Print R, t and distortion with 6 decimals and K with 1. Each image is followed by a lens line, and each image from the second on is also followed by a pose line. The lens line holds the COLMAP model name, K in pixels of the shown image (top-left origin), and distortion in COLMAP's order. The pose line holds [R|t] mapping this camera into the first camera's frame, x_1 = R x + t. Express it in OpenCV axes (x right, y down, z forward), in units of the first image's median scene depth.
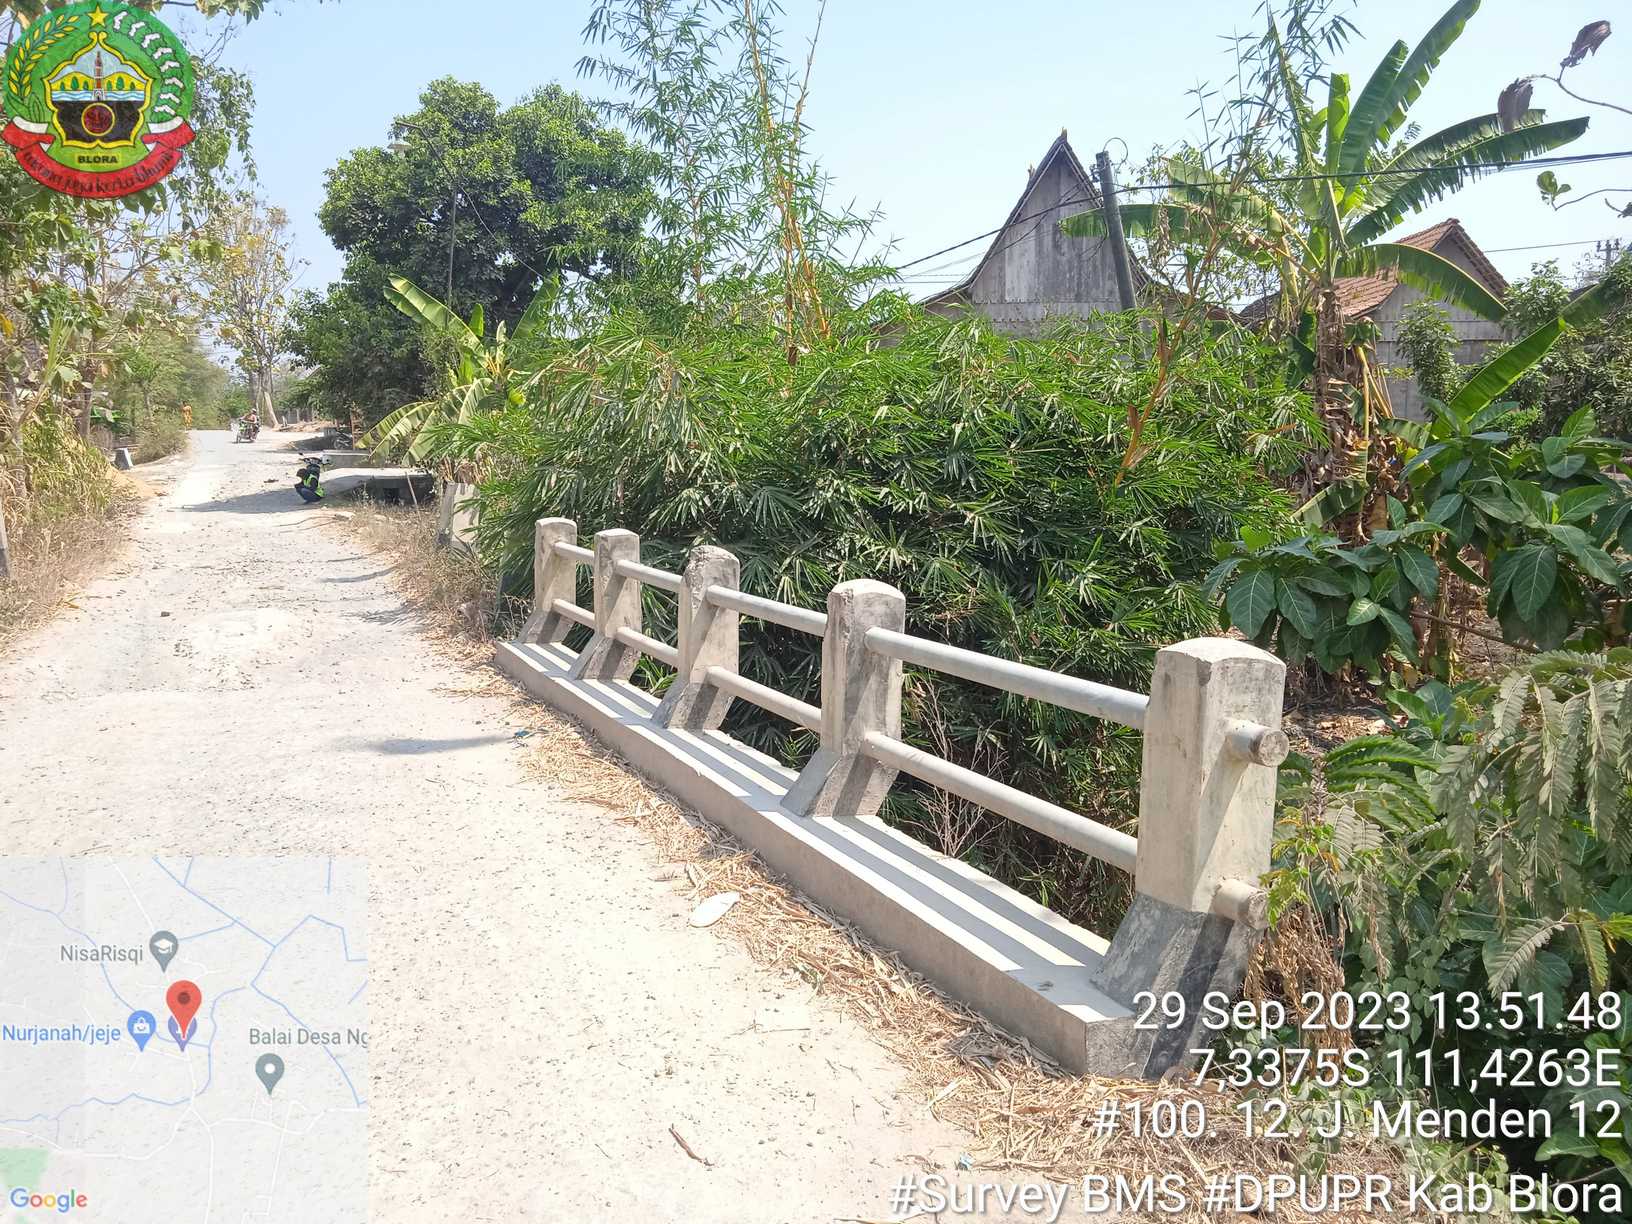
lens RADIAL K [[1334.8, 0, 810.0], [0, 1334.8, 622.7], [0, 0, 1]] dist [0.061244, -0.078691]
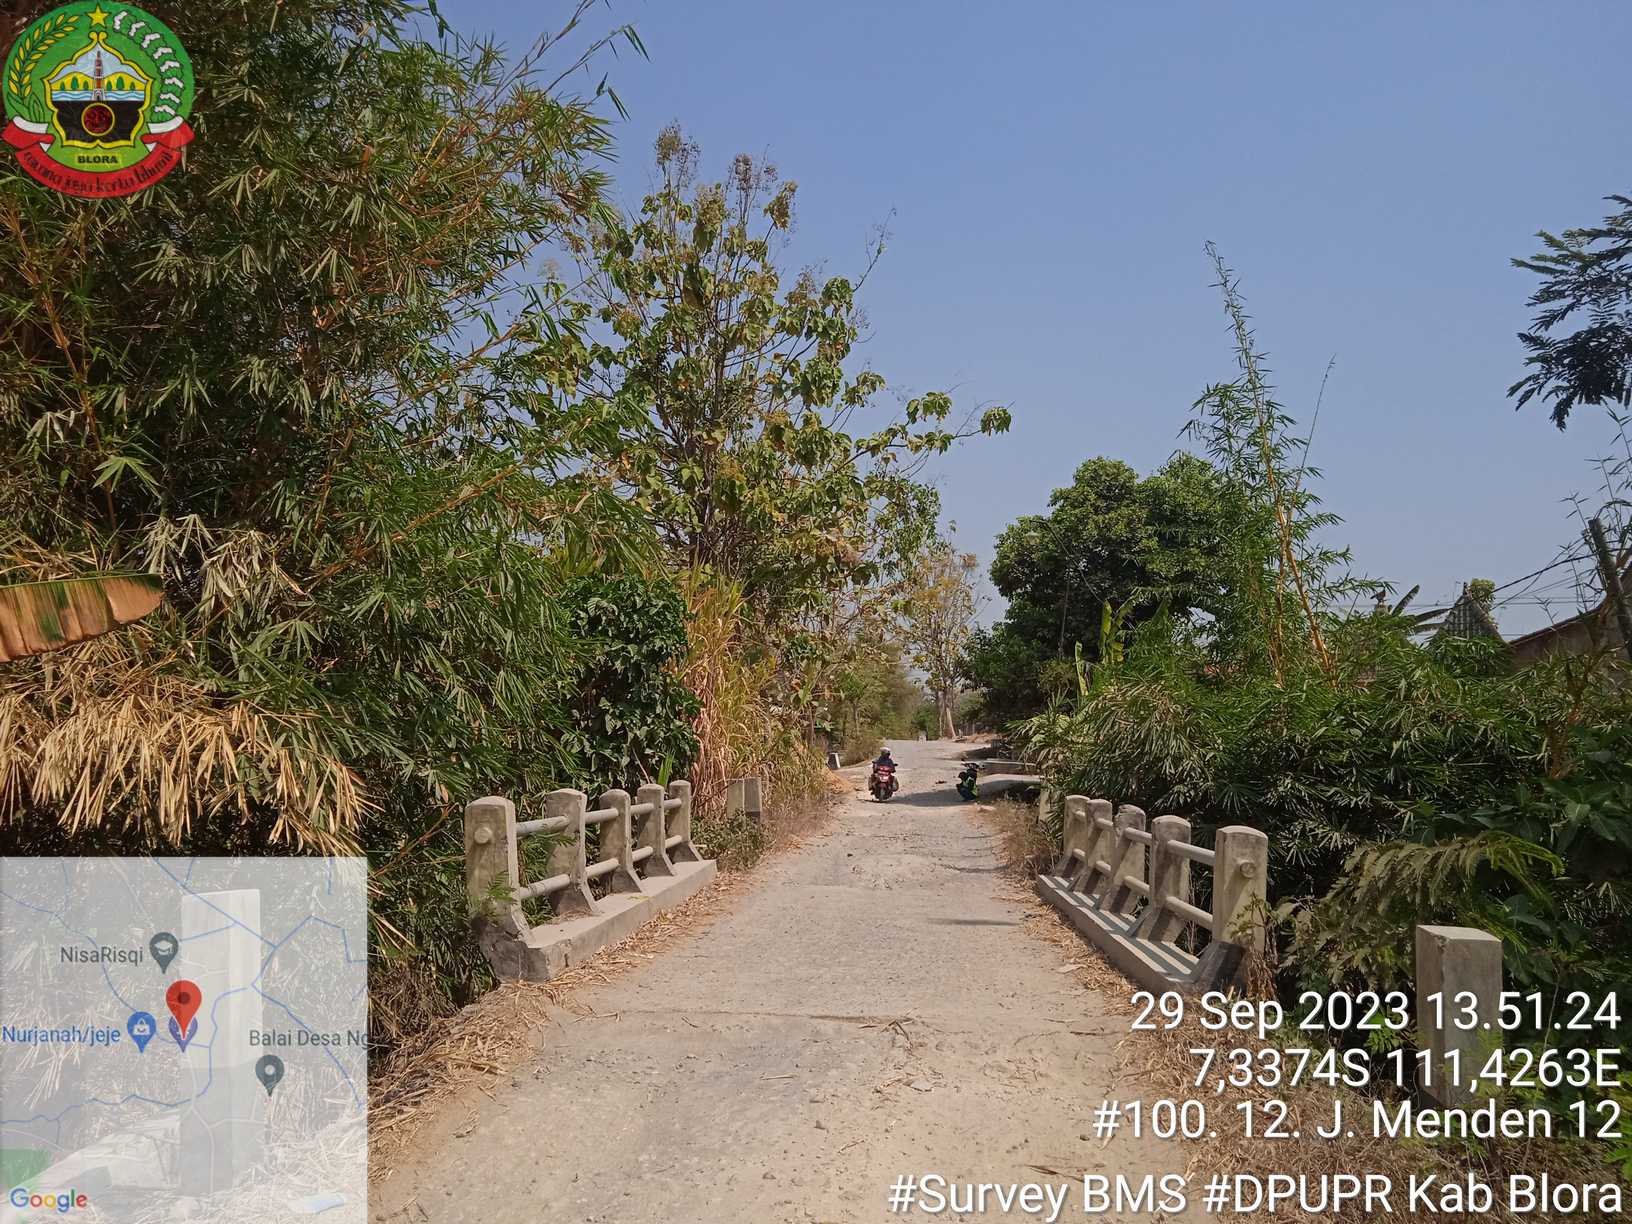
lens RADIAL K [[1334.8, 0, 821.2], [0, 1334.8, 617.9], [0, 0, 1]] dist [0.061244, -0.078691]
pose [[0.887827, -0.019615, -0.459758, 0.151433], [-0.089472, 0.972667, -0.214273, 0.046344], [0.451395, 0.231373, 0.861806, -0.297754]]
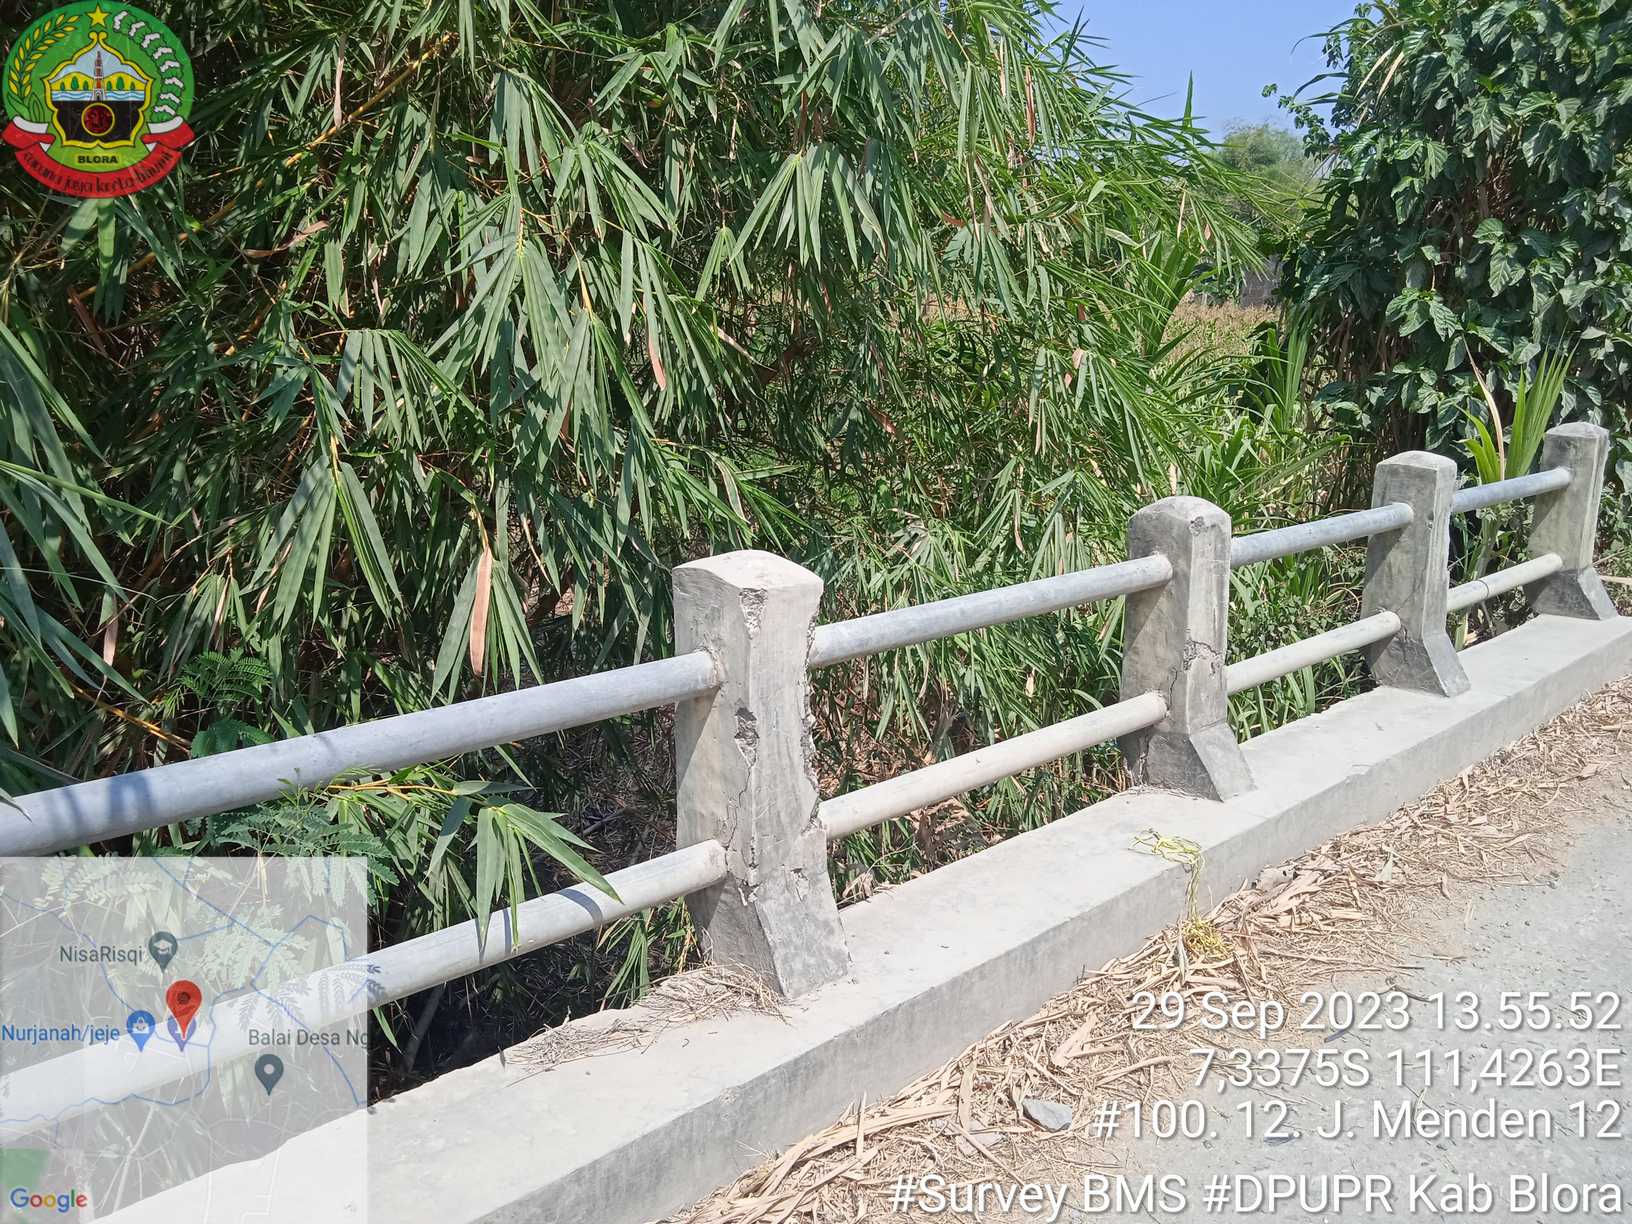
lens RADIAL K [[1334.8, 0, 815.5], [0, 1334.8, 632.7], [0, 0, 1]] dist [0.061244, -0.078691]
pose [[0.339400, 0.258969, -0.904291, -0.073671], [-0.149952, 0.963957, 0.219776, -0.028292], [0.928613, 0.061009, 0.366000, 0.143534]]
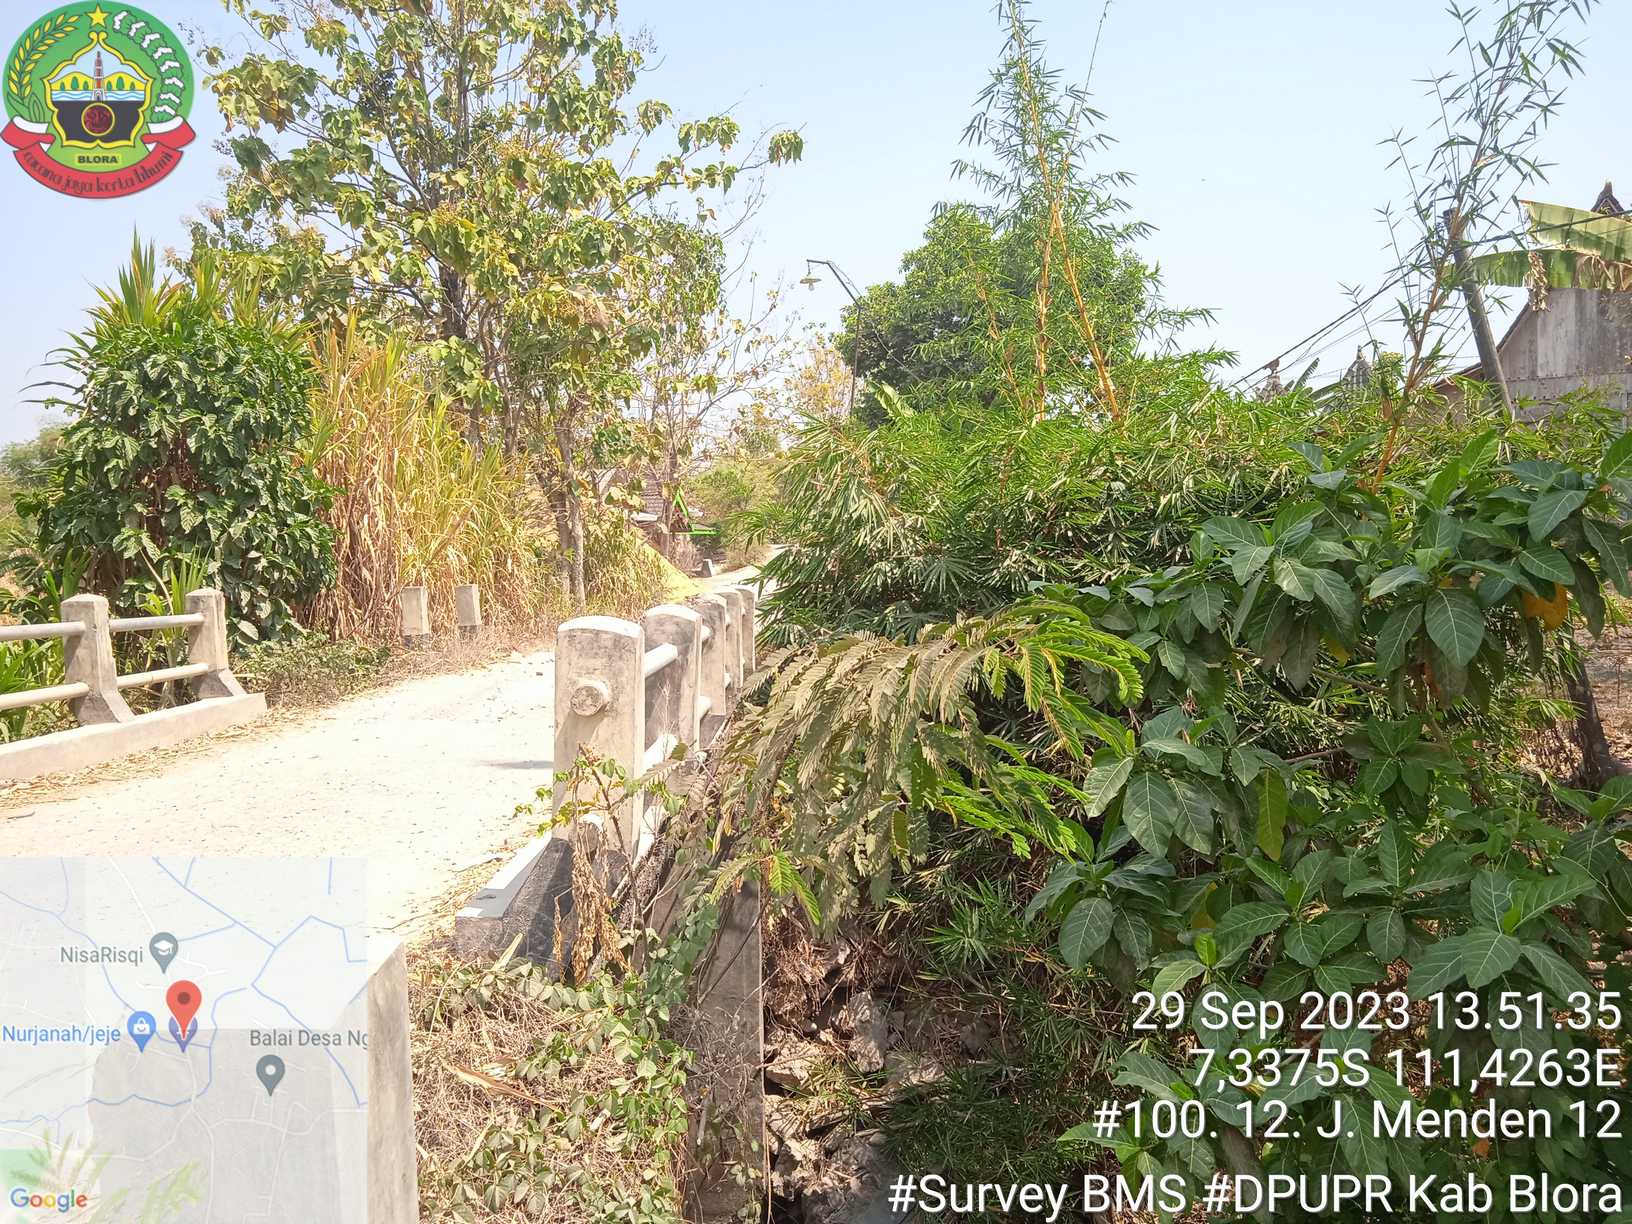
lens RADIAL K [[1334.8, 0, 804.8], [0, 1334.8, 624.5], [0, 0, 1]] dist [0.061244, -0.078691]
pose [[0.905417, 0.008827, -0.424432, 0.201322], [-0.042950, 0.996559, -0.070897, 0.019743], [0.422345, 0.082420, 0.902680, -0.003255]]
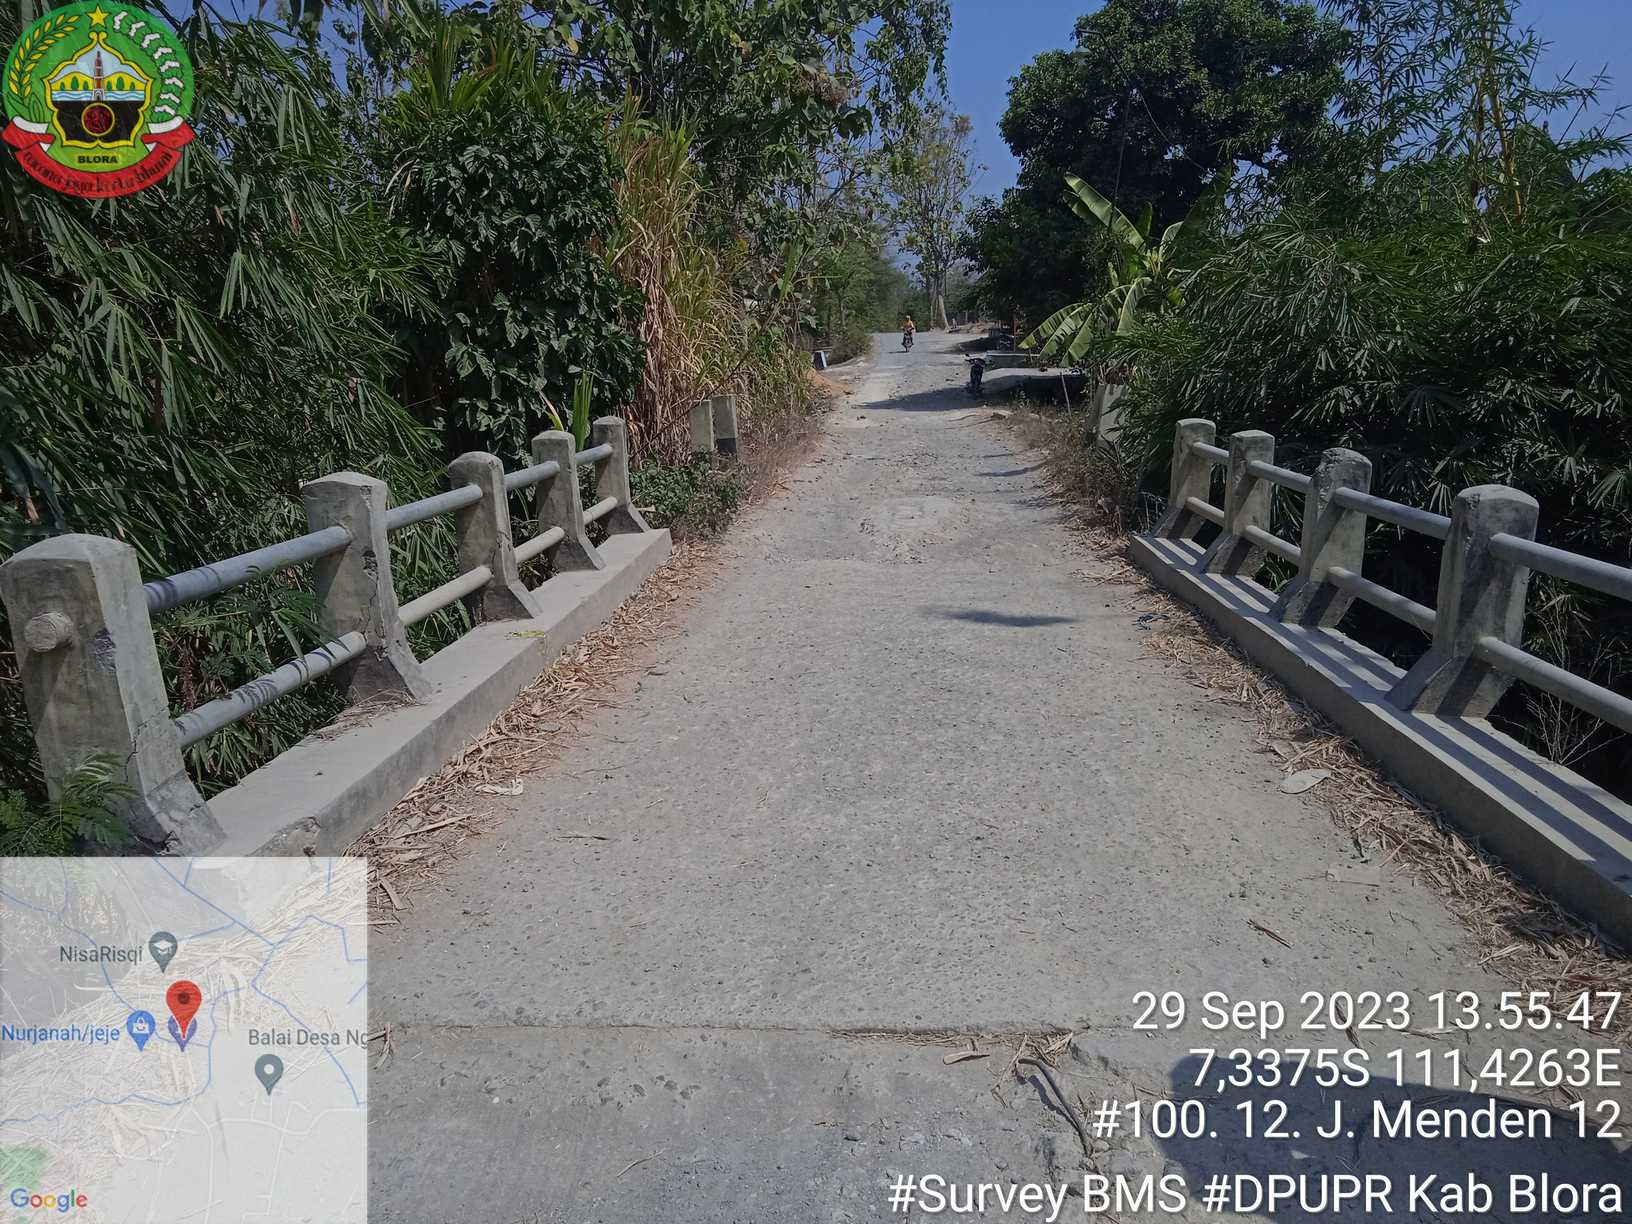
lens RADIAL K [[1334.8, 0, 822.6], [0, 1334.8, 629.3], [0, 0, 1]] dist [0.061244, -0.078691]
pose [[0.894421, 0.088030, -0.438476, 0.013260], [-0.053432, 0.994448, 0.090658, 0.003226], [0.444022, -0.057658, 0.894159, -0.043597]]
